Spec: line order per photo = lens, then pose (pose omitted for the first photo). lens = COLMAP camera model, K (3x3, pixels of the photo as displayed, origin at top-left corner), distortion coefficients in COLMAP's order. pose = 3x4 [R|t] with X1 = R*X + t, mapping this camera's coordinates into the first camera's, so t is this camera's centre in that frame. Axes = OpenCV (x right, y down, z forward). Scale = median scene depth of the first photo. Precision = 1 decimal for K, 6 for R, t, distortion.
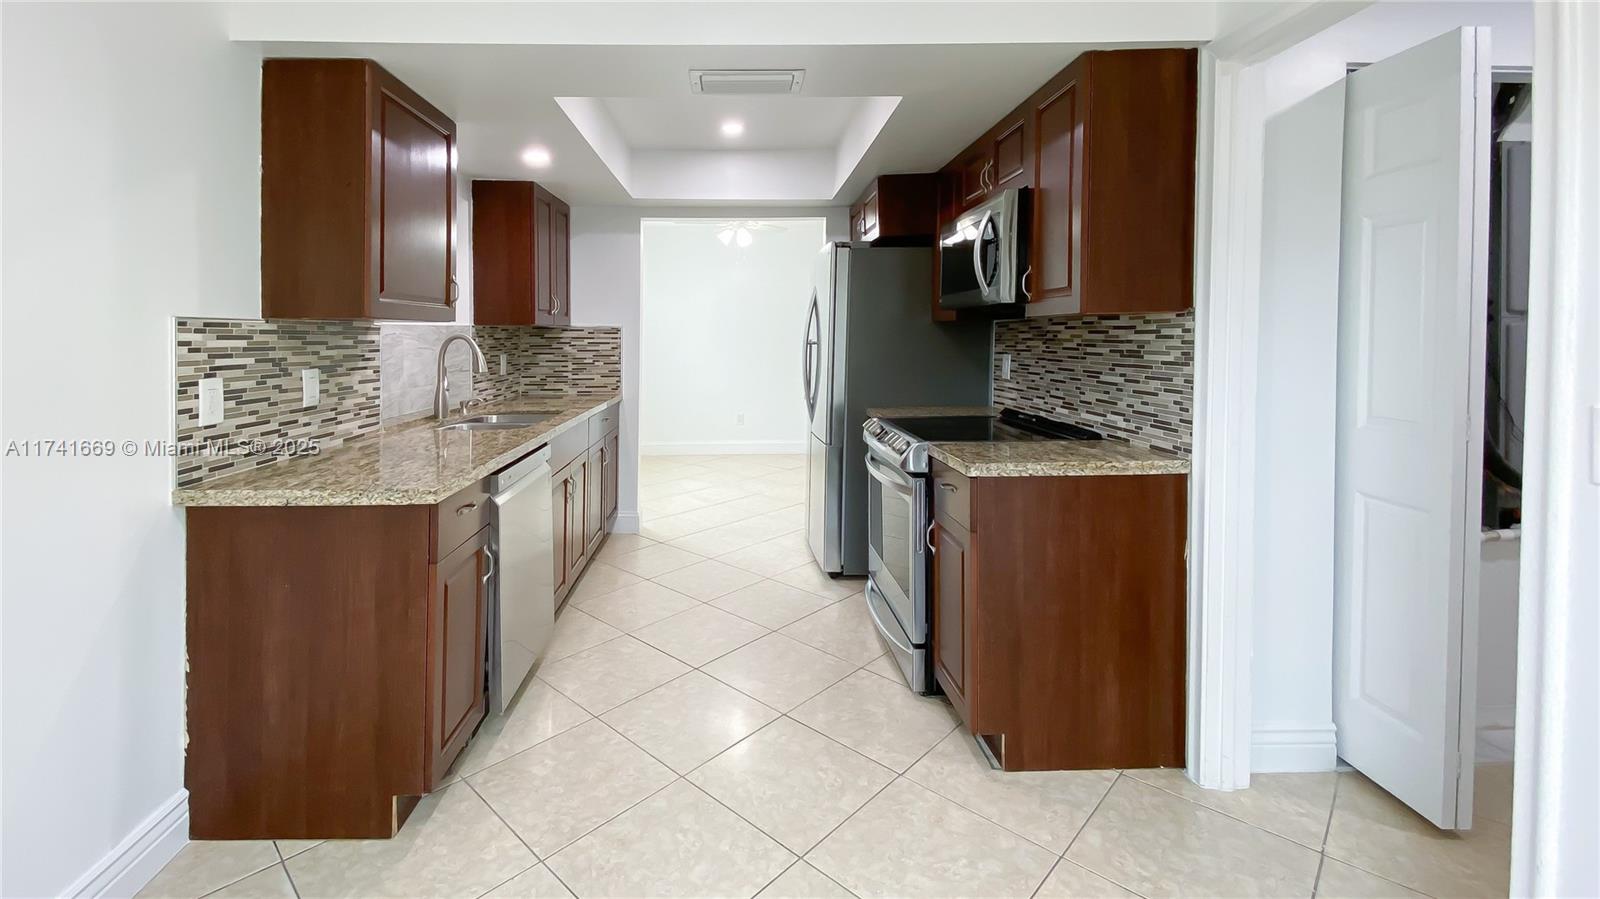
lens RADIAL K [[665.7, 0, 749.7], [0, 665.7, 339.6], [0, 0, 1]] dist [0.006346, -0.002161]
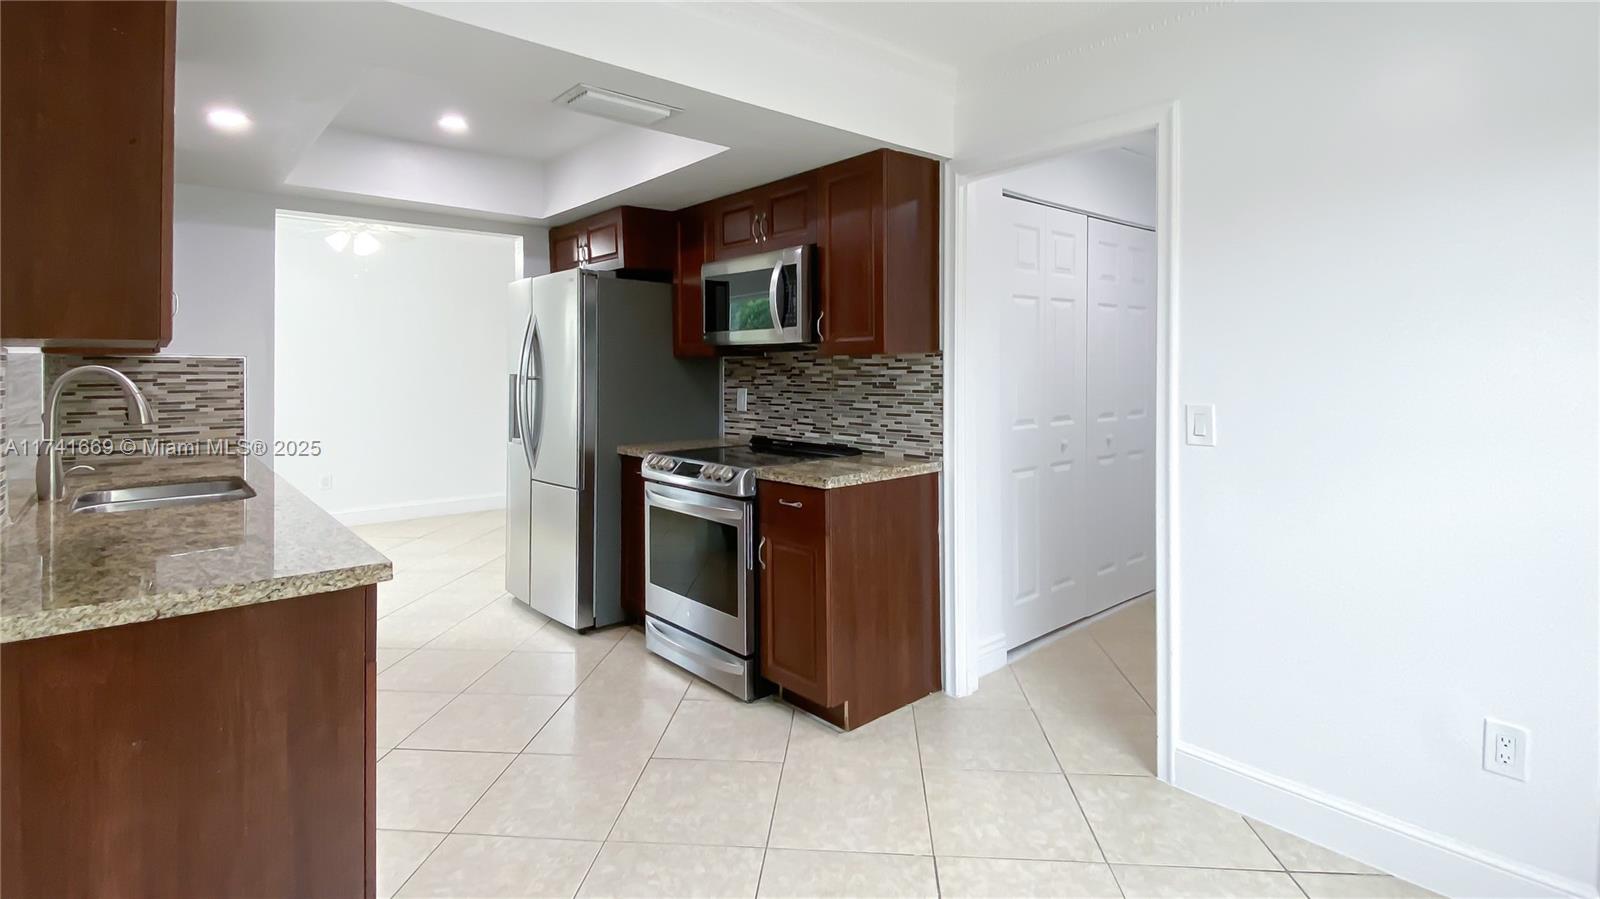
lens RADIAL K [[747.9, 0, 793.3], [0, 747.9, 359.9], [0, 0, 1]] dist [0.005482, -0.002950]
pose [[0.769586, 0.013215, 0.638406, -0.509513], [0.002379, 0.999720, -0.023563, 0.007423], [-0.638538, 0.019652, 0.769339, 0.012314]]
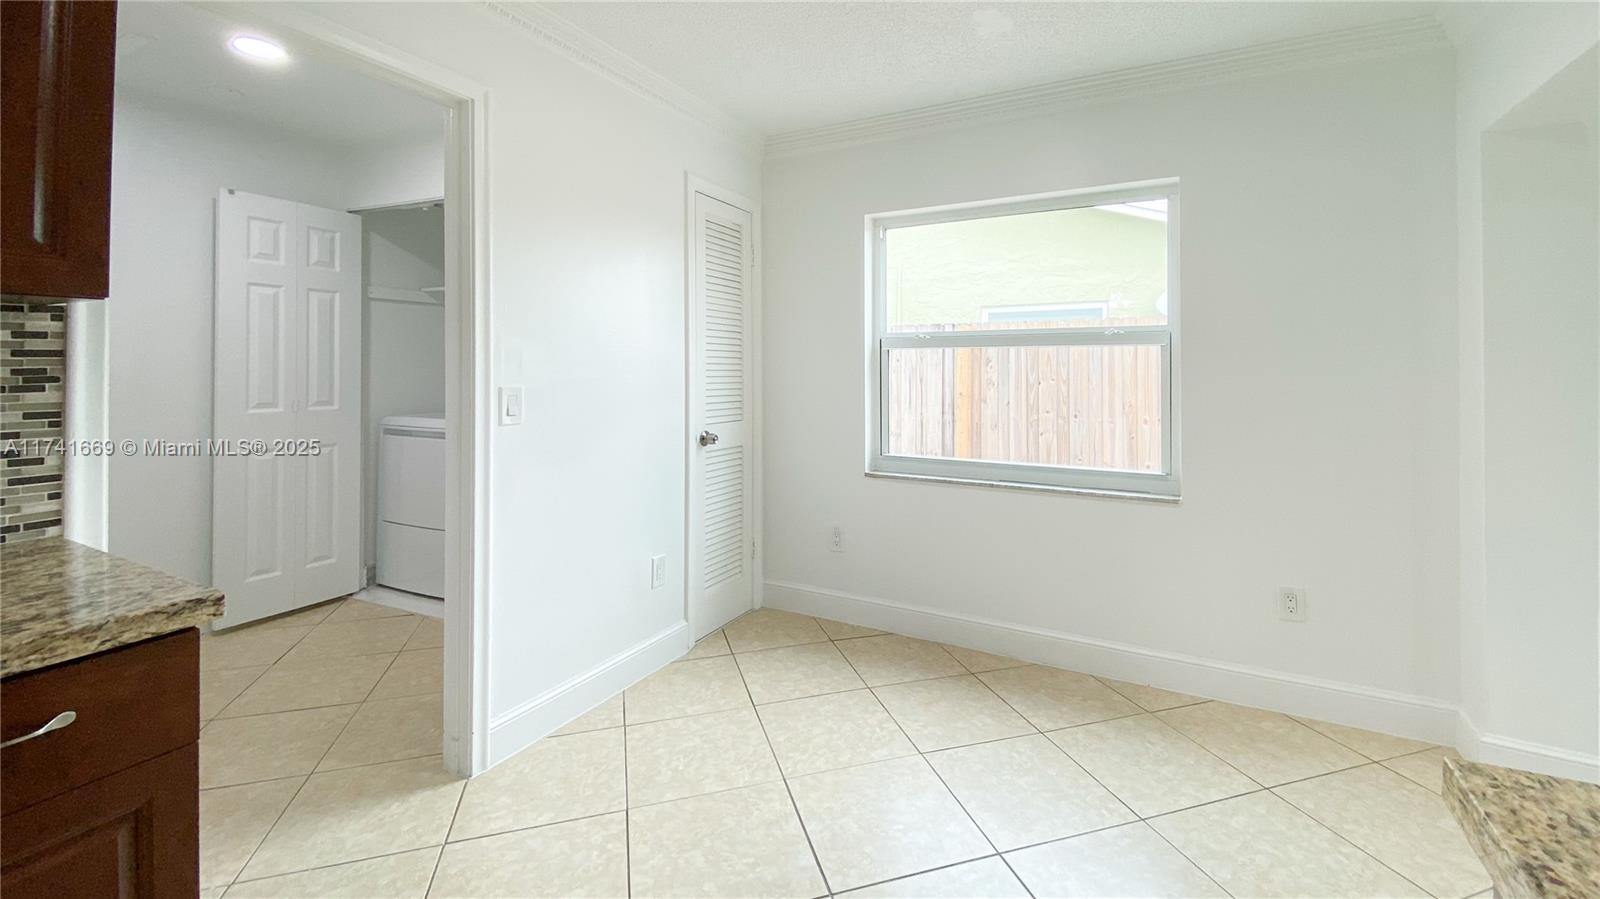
lens RADIAL K [[665.7, 0, 794.6], [0, 665.7, 358.5], [0, 0, 1]] dist [0.006346, -0.002161]
pose [[-0.867221, 0.007389, 0.497869, -0.259736], [0.002803, 0.999946, -0.009958, 0.016341], [-0.497916, -0.007240, -0.867195, 1.118619]]
